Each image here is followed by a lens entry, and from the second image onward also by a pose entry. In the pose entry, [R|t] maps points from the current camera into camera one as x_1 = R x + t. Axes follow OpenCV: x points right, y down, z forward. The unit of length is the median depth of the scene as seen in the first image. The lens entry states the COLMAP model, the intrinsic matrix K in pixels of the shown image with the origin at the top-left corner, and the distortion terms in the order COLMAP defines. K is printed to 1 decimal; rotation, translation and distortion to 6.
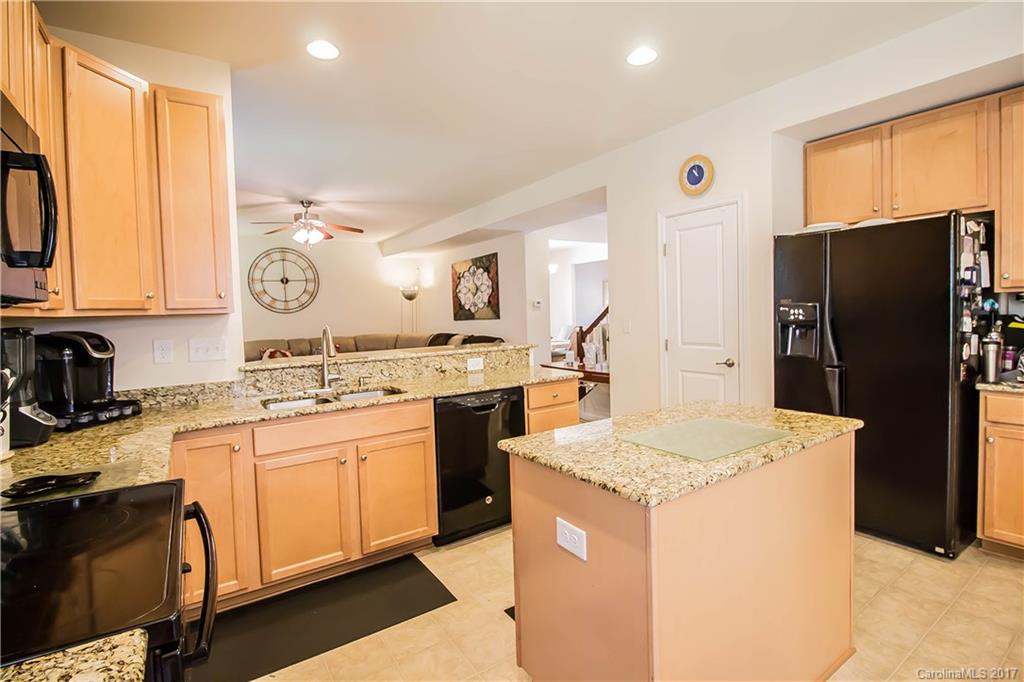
lens RADIAL K [[491.1, 0, 513.1], [0, 491.1, 334.1], [0, 0, 1]] dist [-0.005184, -0.001563]
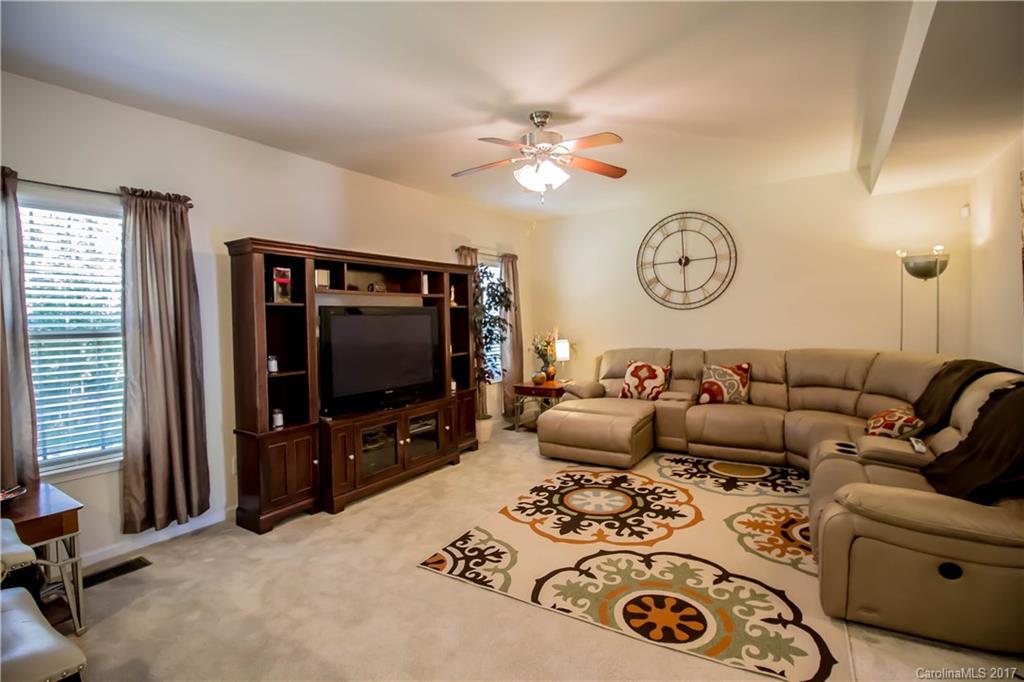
lens RADIAL K [[491.1, 0, 509.1], [0, 491.1, 338.4], [0, 0, 1]] dist [-0.005184, -0.001563]
pose [[0.387633, 0.047148, -0.920607, 0.065710], [-0.021514, 0.998882, 0.042098, -0.026111], [0.921563, 0.003487, 0.388214, 0.518264]]
